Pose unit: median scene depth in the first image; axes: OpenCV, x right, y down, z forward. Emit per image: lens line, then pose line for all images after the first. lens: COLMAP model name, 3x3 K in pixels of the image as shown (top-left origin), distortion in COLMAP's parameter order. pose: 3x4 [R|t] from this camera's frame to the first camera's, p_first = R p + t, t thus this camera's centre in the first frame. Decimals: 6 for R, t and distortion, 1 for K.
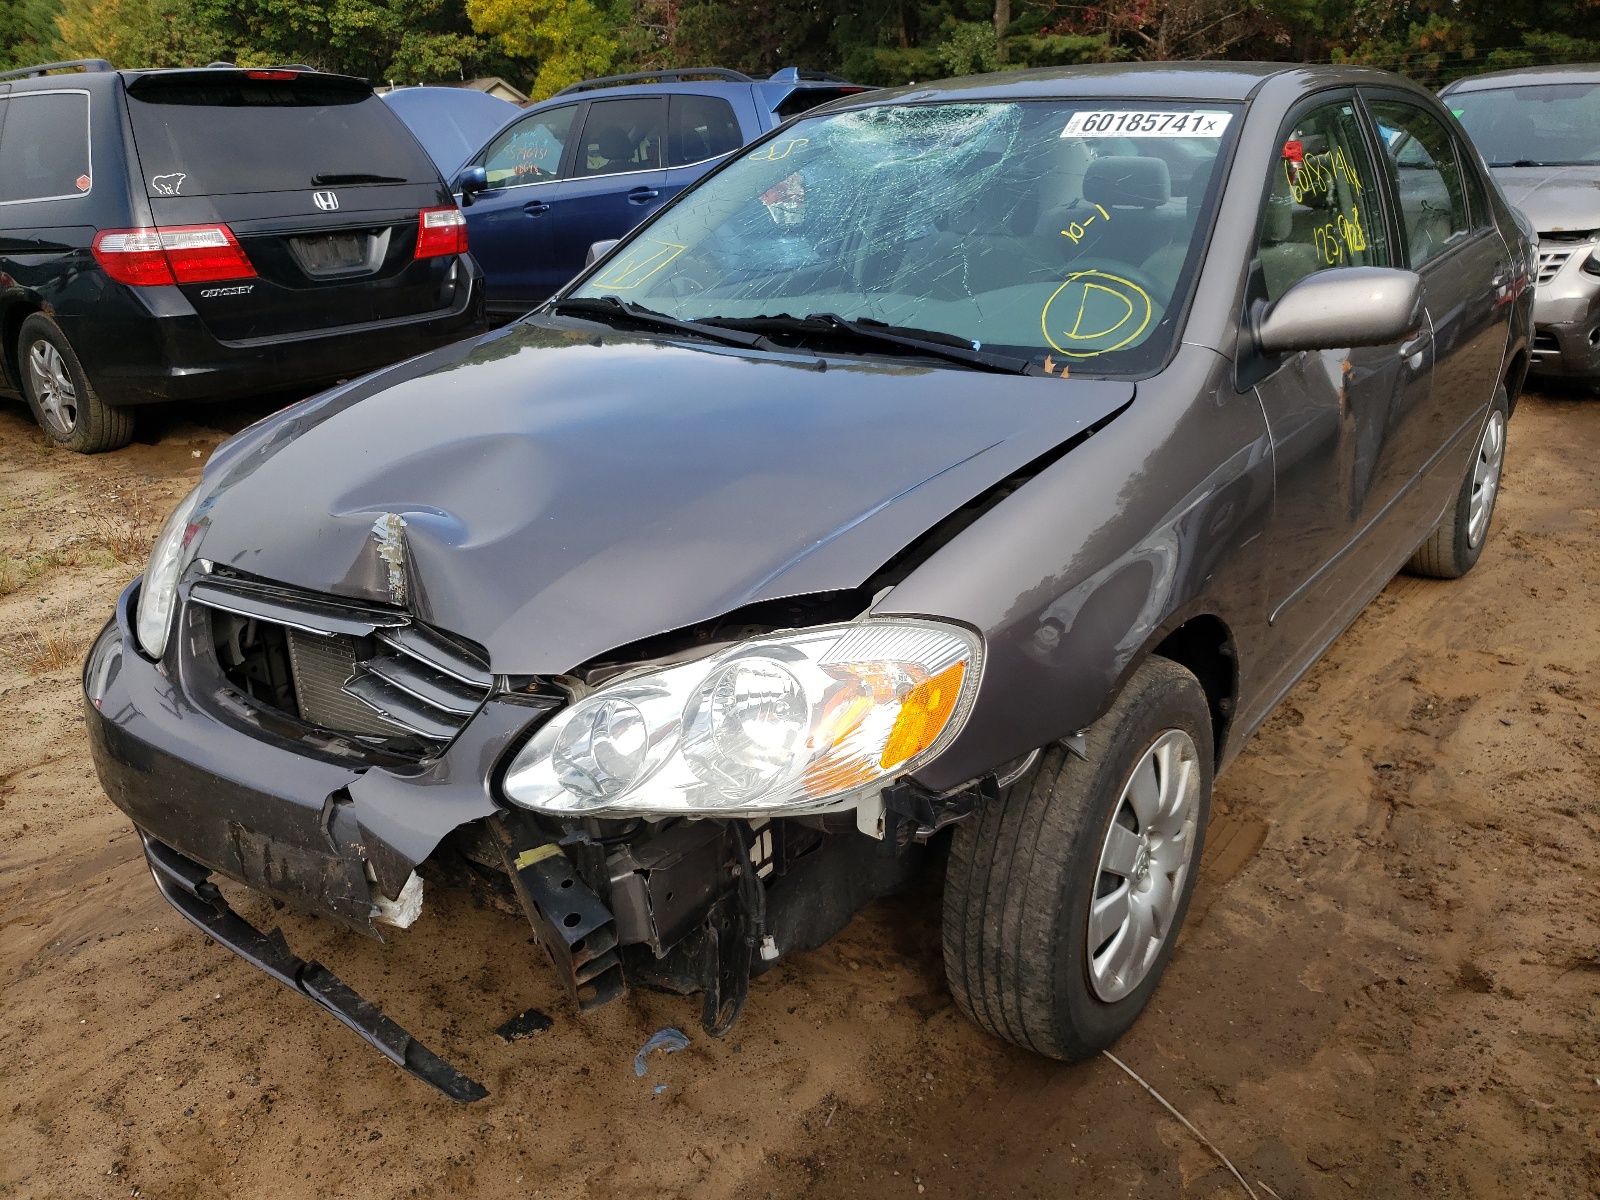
lens RADIAL K [[1264.6, 0, 800.0], [0, 1264.6, 600.0], [0, 0, 1]] dist [0.002483, 0.002759]
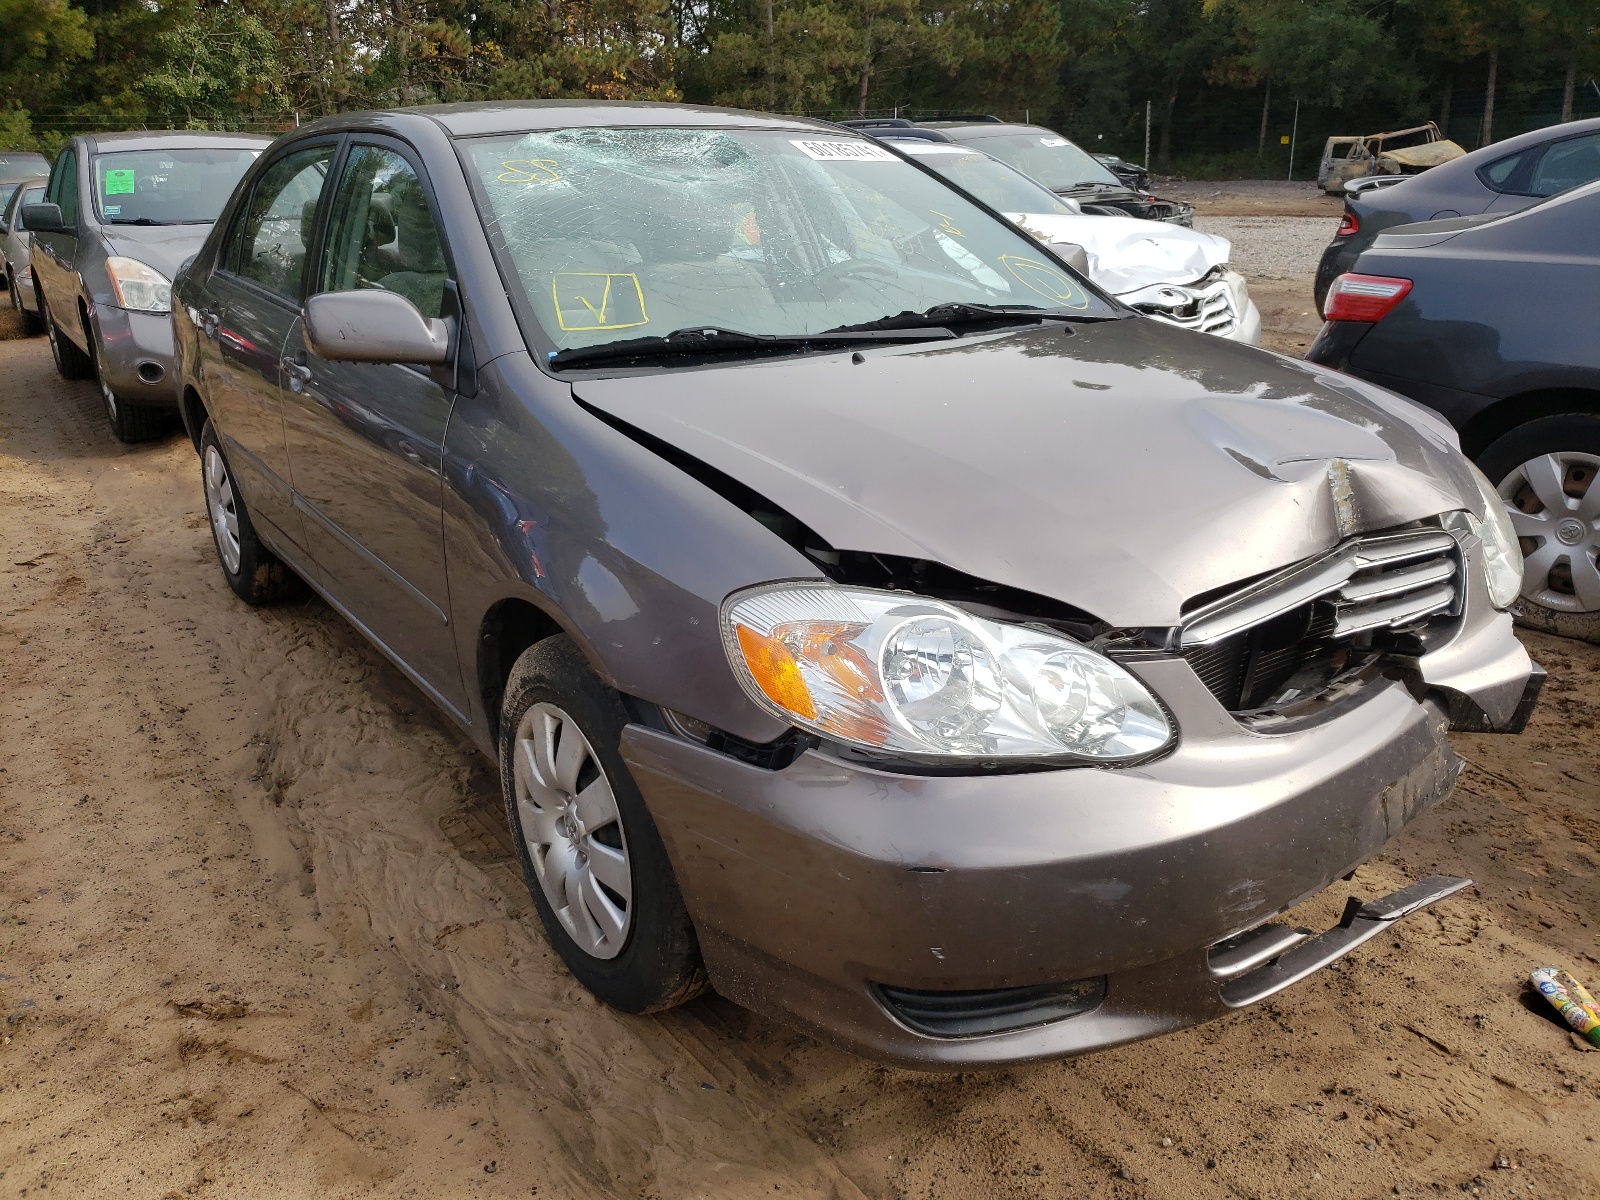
lens RADIAL K [[1243.9, 0, 812.6], [0, 1243.9, 588.7], [0, 0, 1]] dist [0.013287, 0.008546]
pose [[0.308888, -0.285177, 0.907338, -1.379441], [0.340609, 0.923884, 0.174423, -0.285946], [-0.888017, 0.255170, 0.382511, 0.943991]]
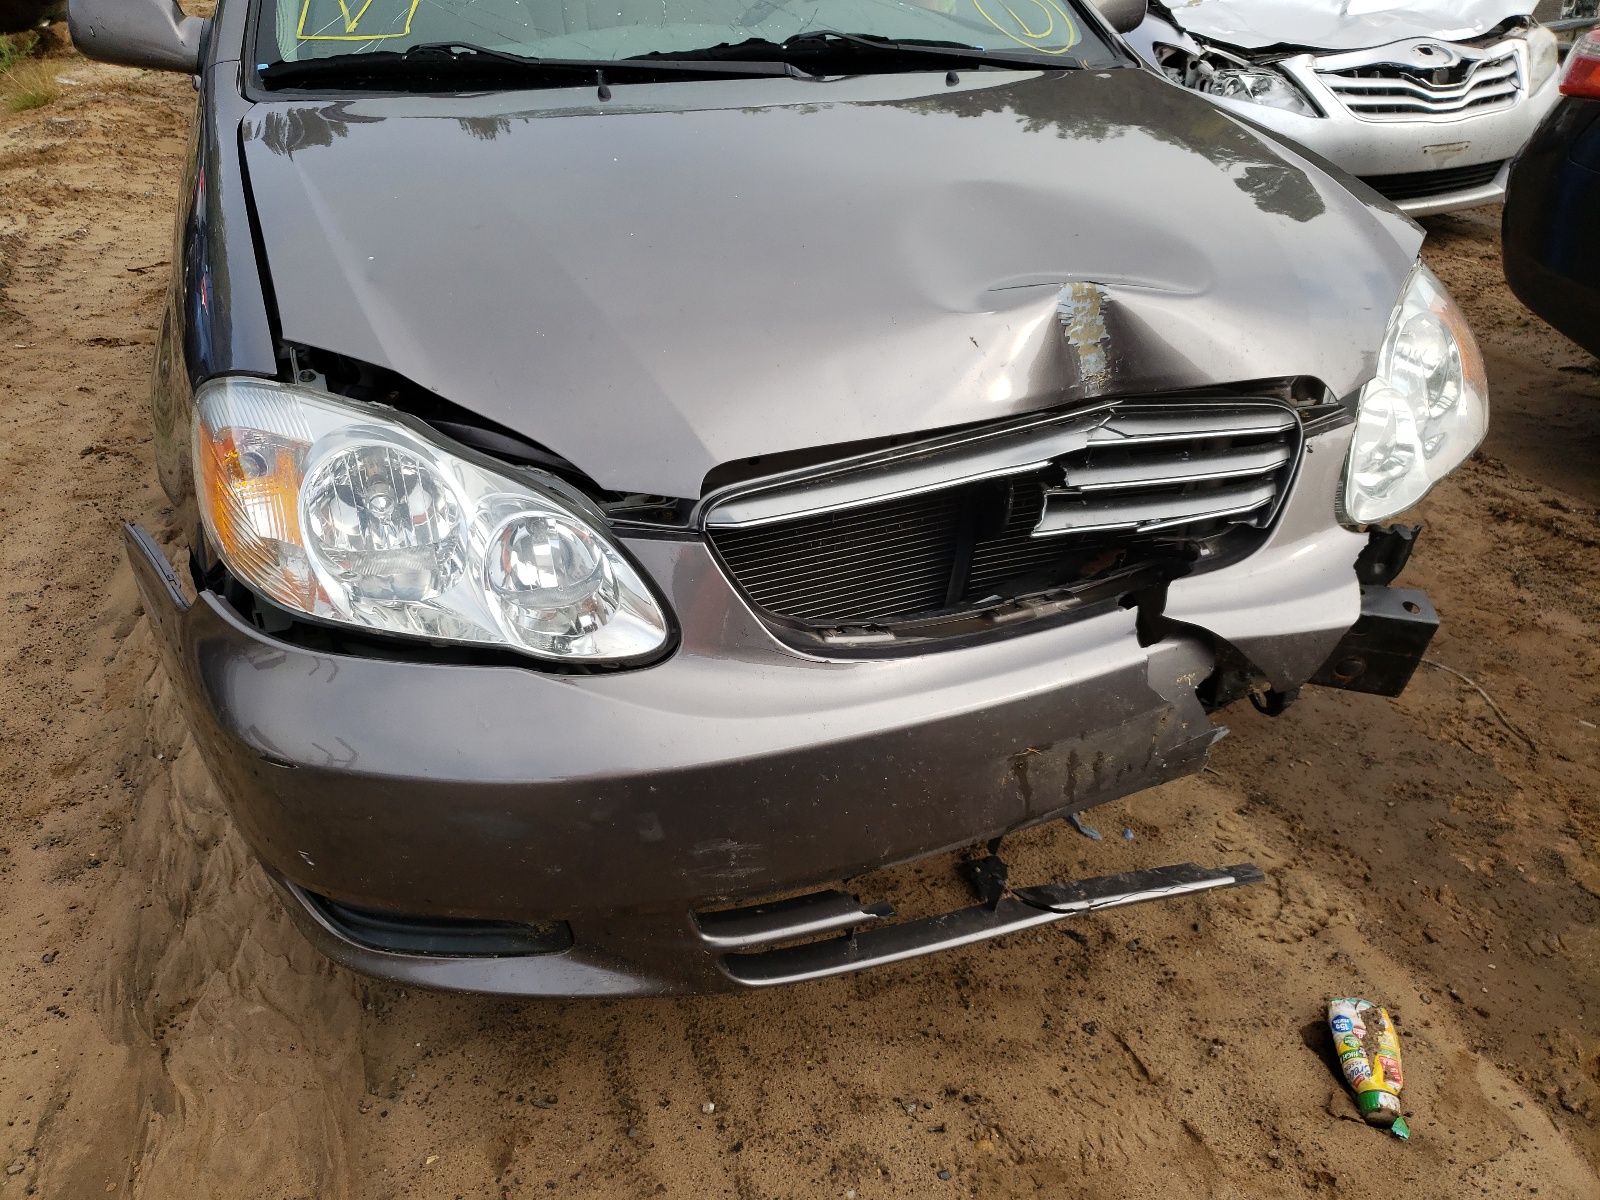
lens RADIAL K [[1264.6, 0, 800.0], [0, 1264.6, 600.0], [0, 0, 1]] dist [0.002483, 0.002759]
pose [[0.558529, -0.383281, 0.735623, -0.981355], [0.272970, 0.922376, 0.273330, -0.135436], [-0.783284, 0.048140, 0.619798, 0.616040]]
